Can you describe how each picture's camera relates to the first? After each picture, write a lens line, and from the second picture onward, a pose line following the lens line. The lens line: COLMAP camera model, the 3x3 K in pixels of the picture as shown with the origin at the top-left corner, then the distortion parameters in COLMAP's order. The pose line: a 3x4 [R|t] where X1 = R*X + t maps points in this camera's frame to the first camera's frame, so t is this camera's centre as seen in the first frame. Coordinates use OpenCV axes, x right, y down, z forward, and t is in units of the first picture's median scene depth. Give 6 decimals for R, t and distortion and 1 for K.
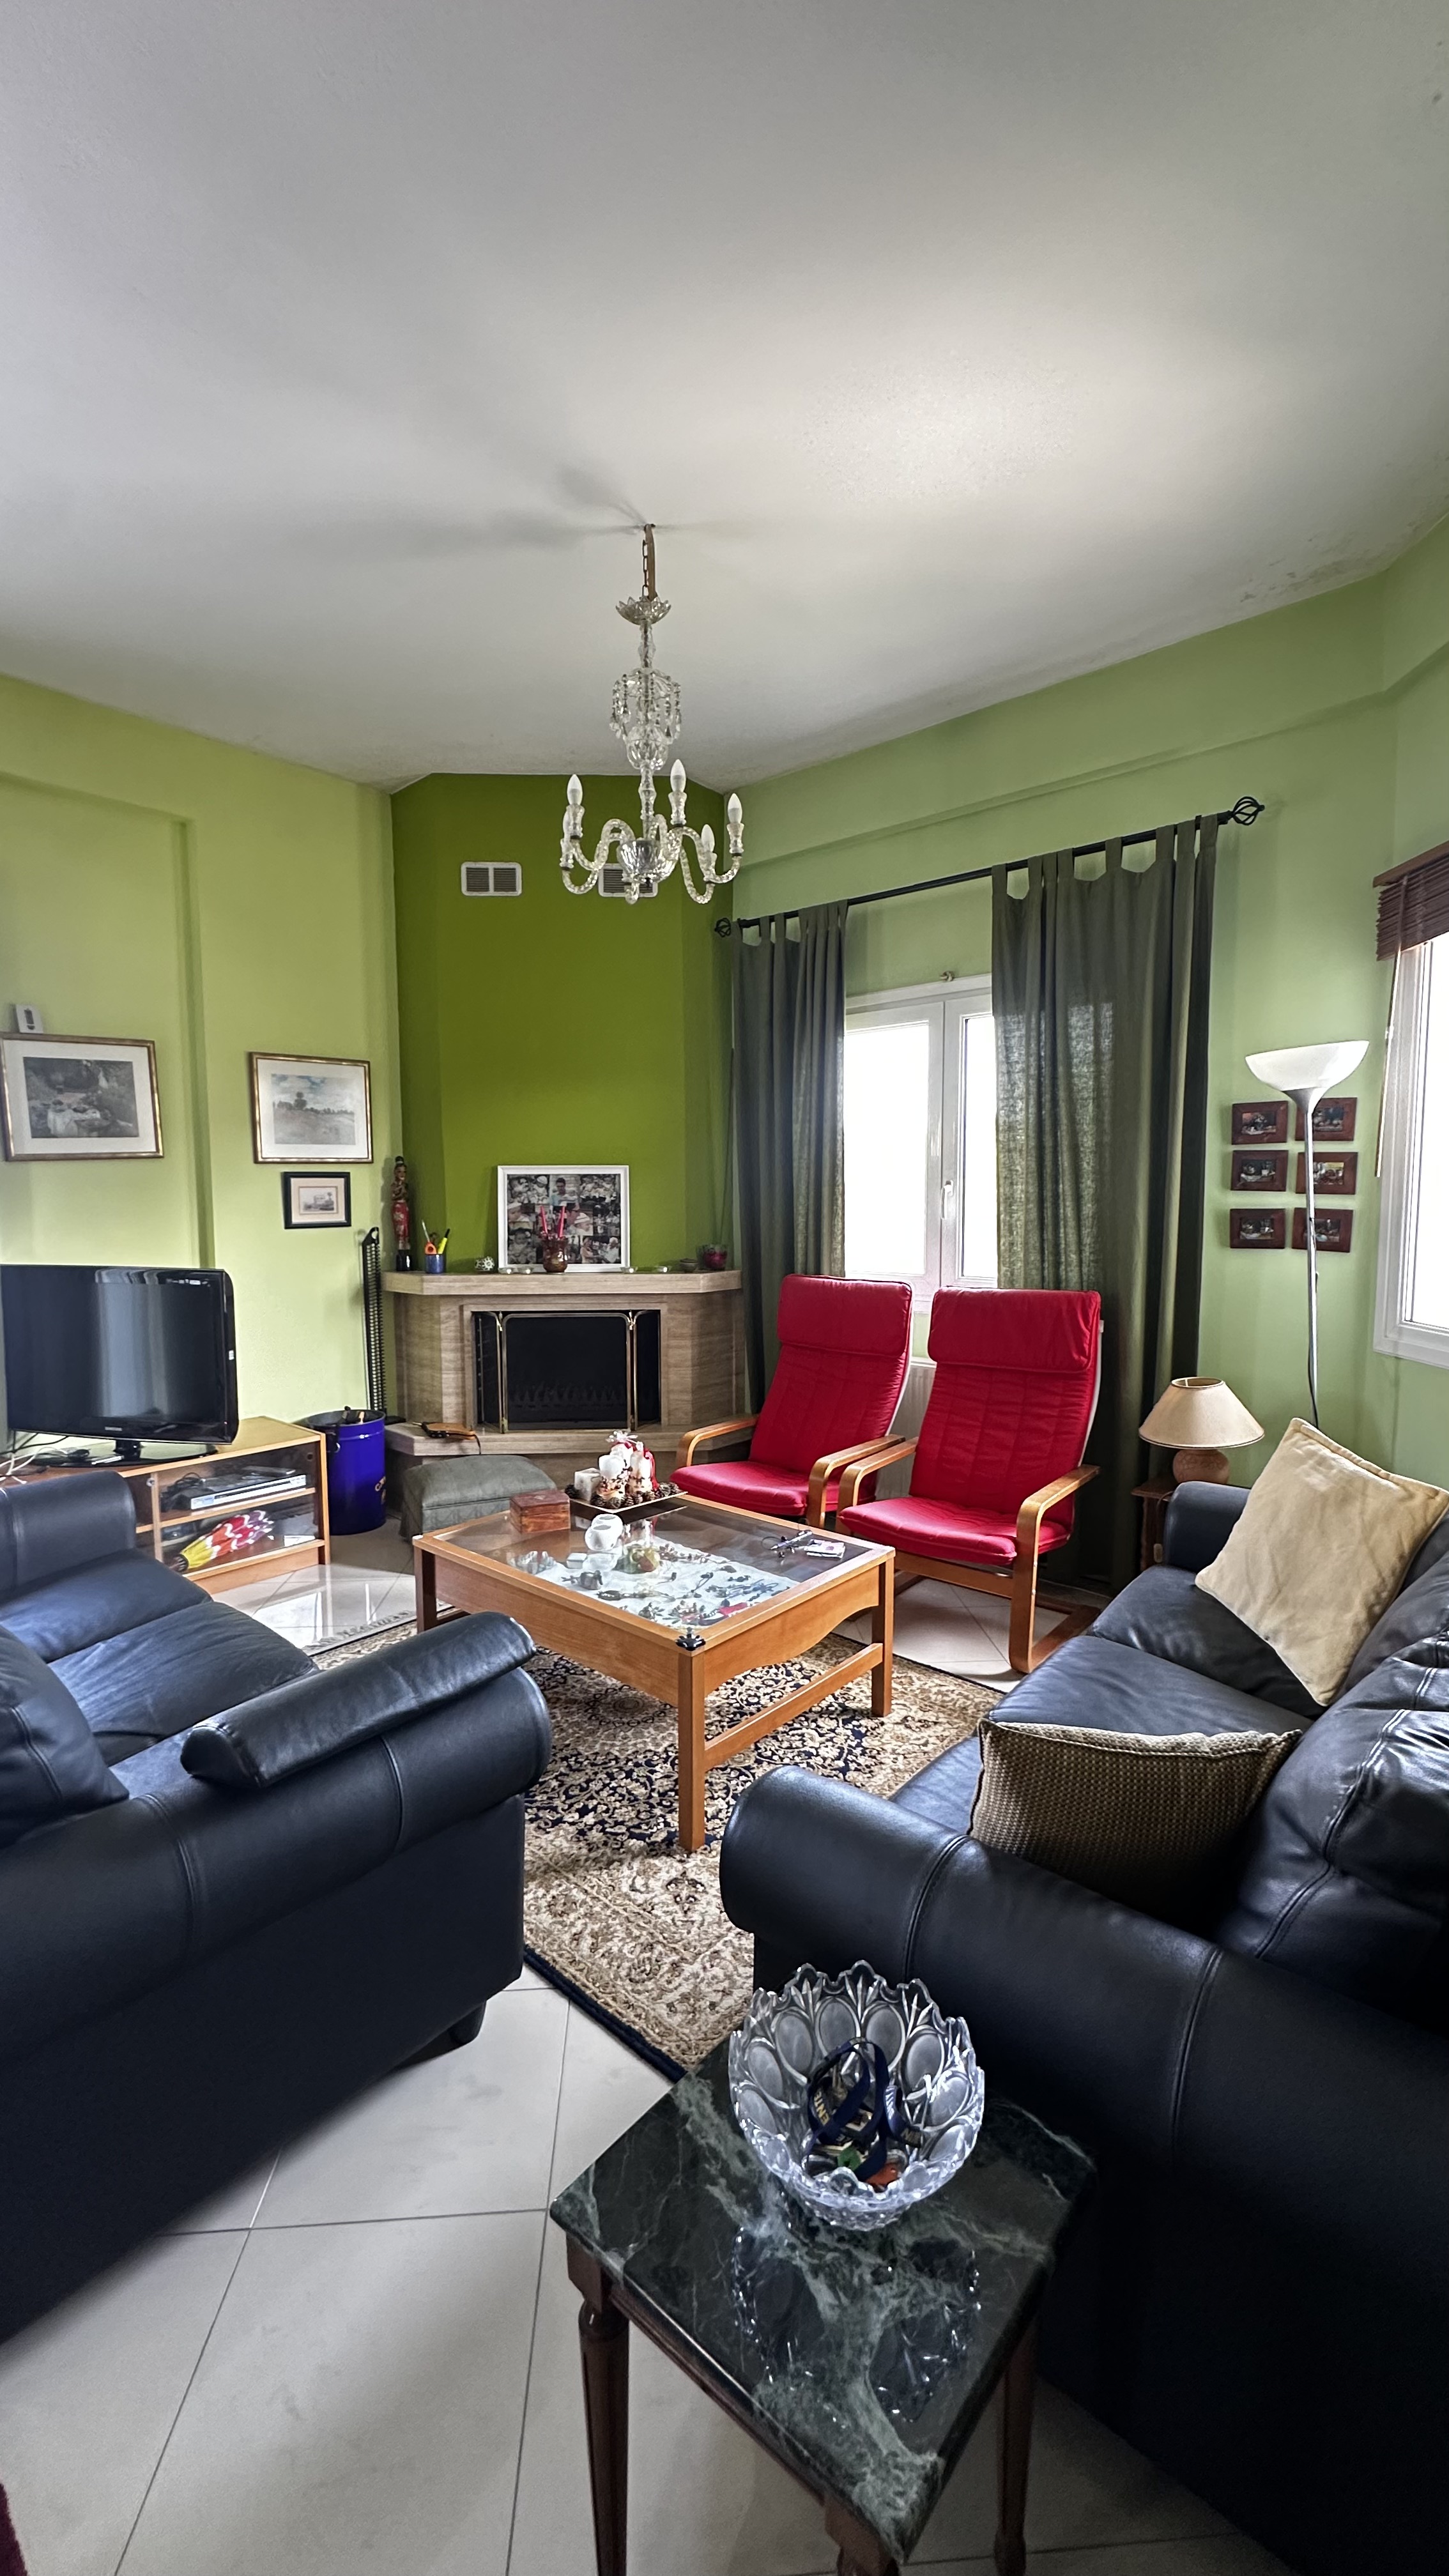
lens RADIAL K [[1027.5, 0, 727.1], [0, 1027.5, 1289.2], [0, 0, 1]] dist [-0.000241, 0.000994]
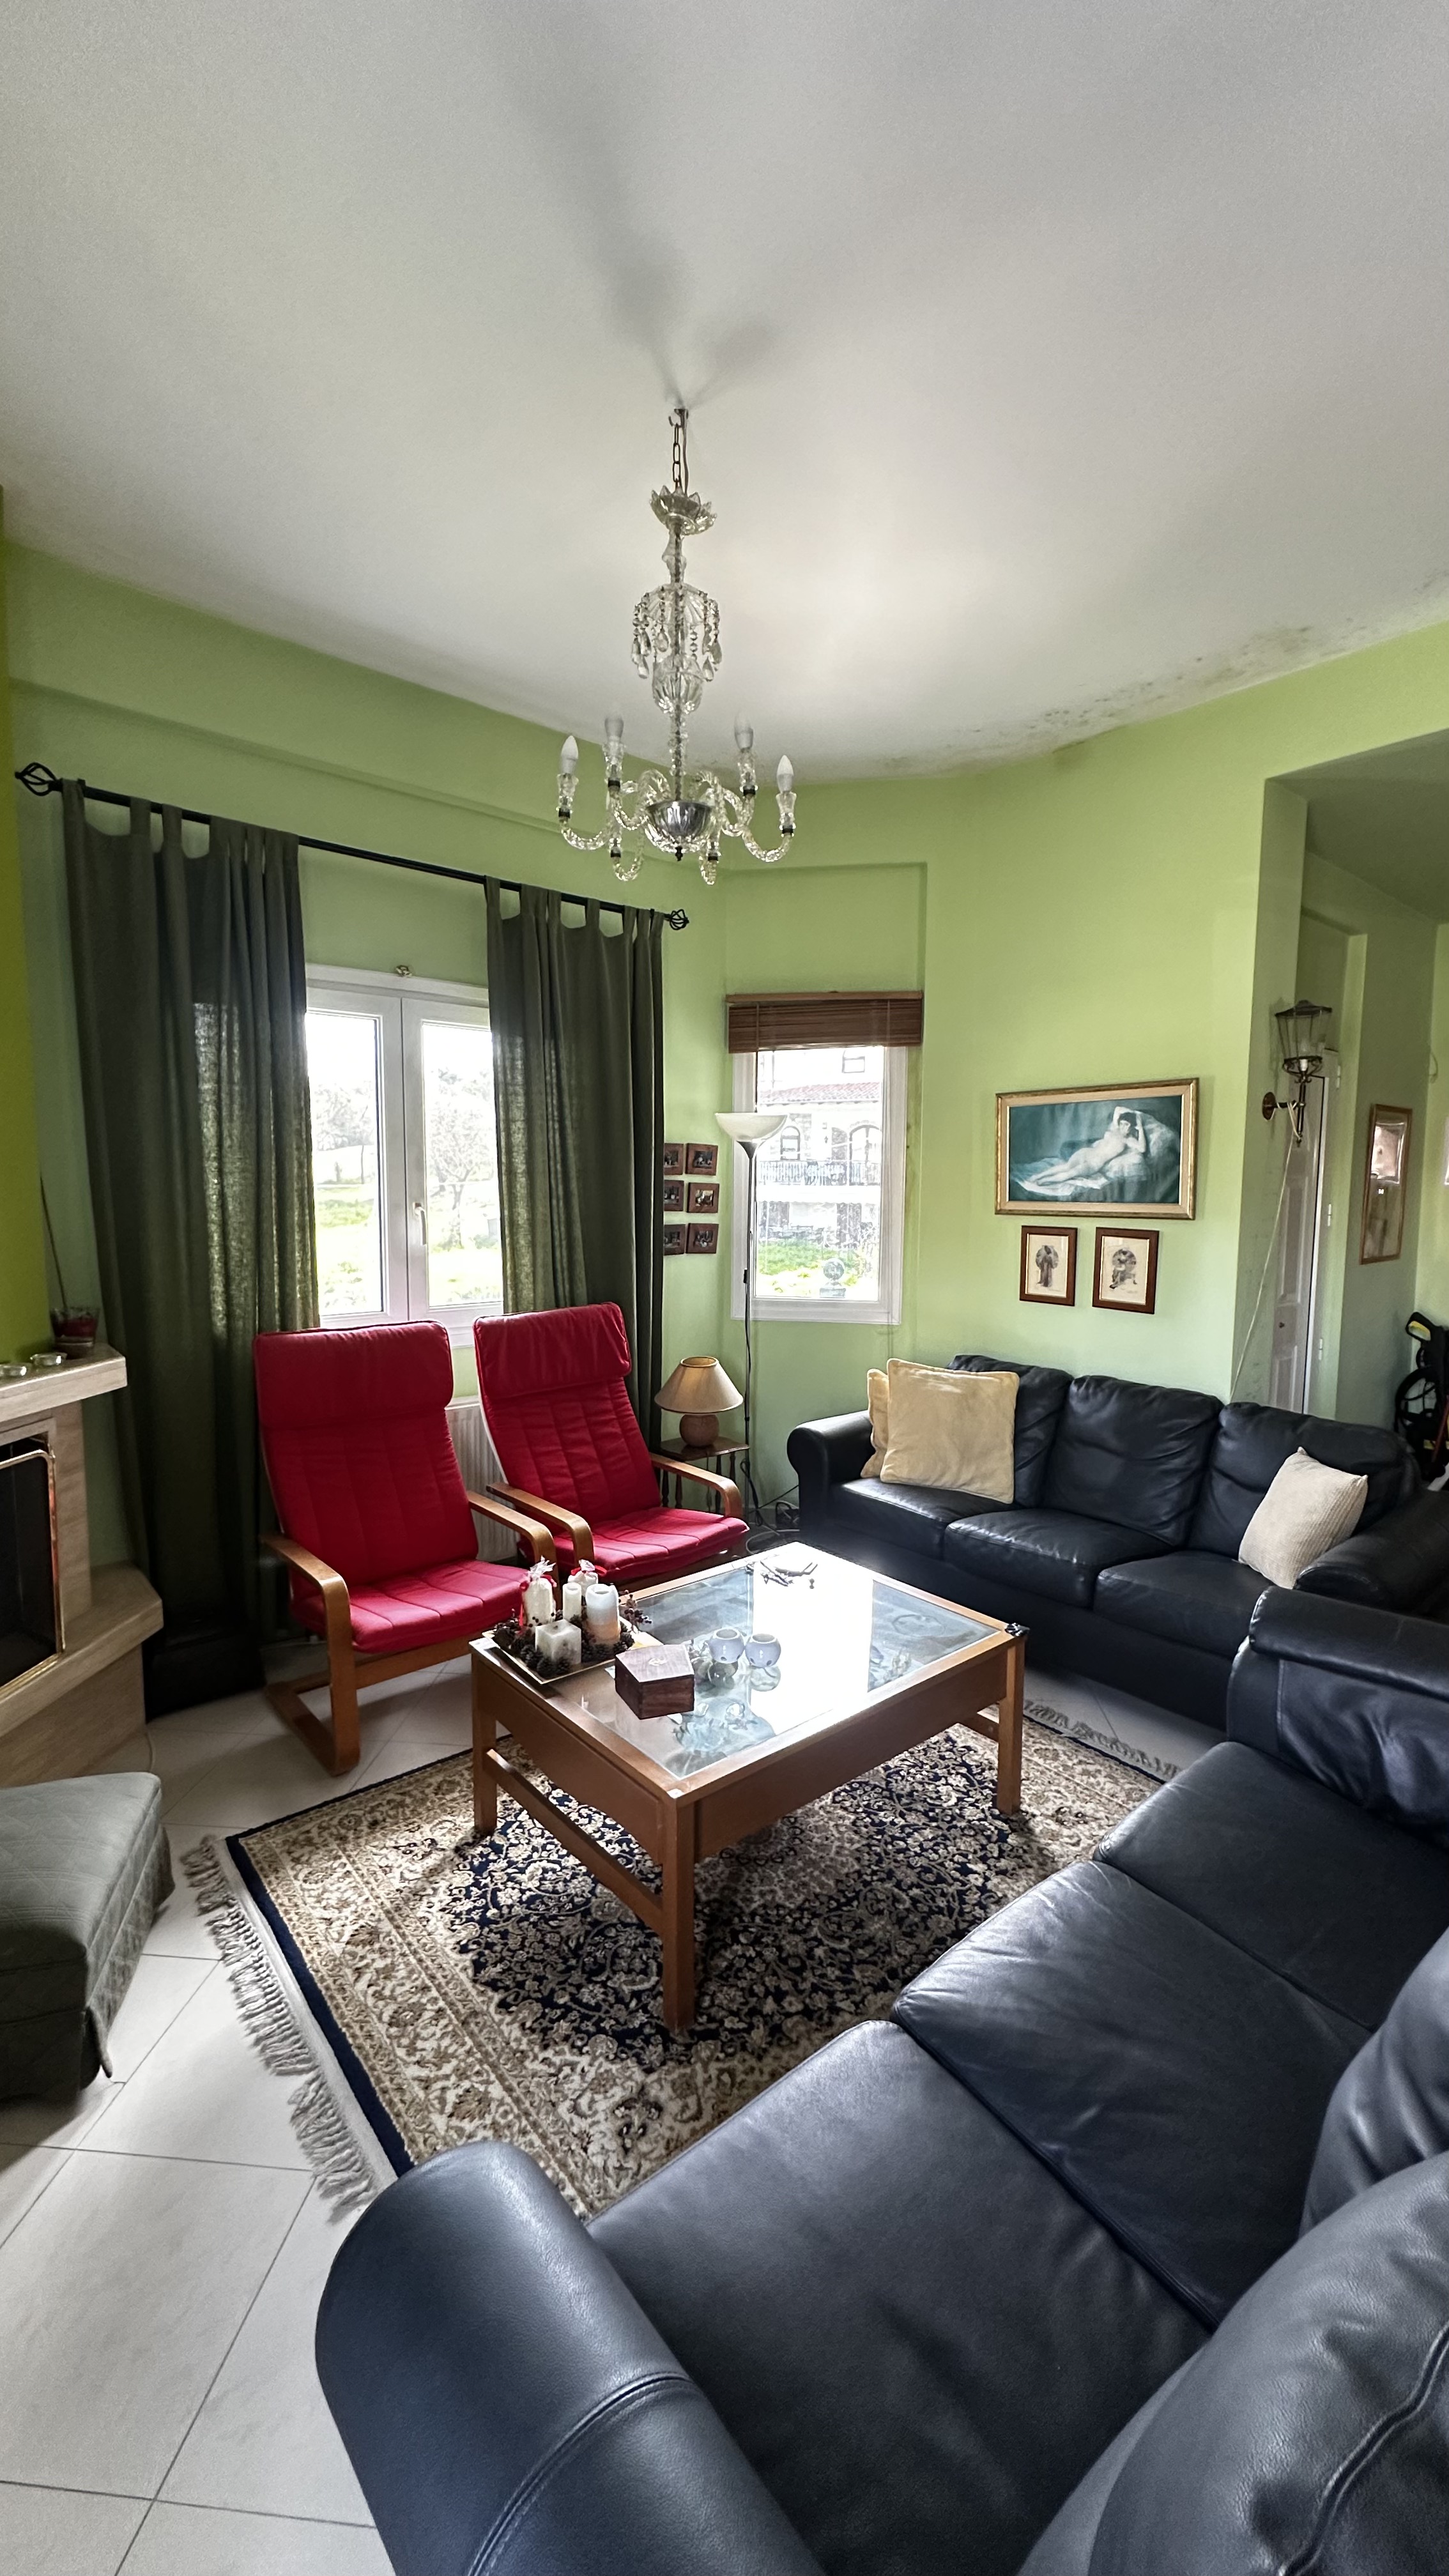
lens RADIAL K [[1027.5, 0, 729.8], [0, 1027.5, 1292.1], [0, 0, 1]] dist [-0.000241, 0.000994]
pose [[0.155983, -0.099842, 0.982701, -0.742851], [0.086909, 0.992407, 0.087033, -0.098060], [-0.983929, 0.071830, 0.163476, 0.702737]]
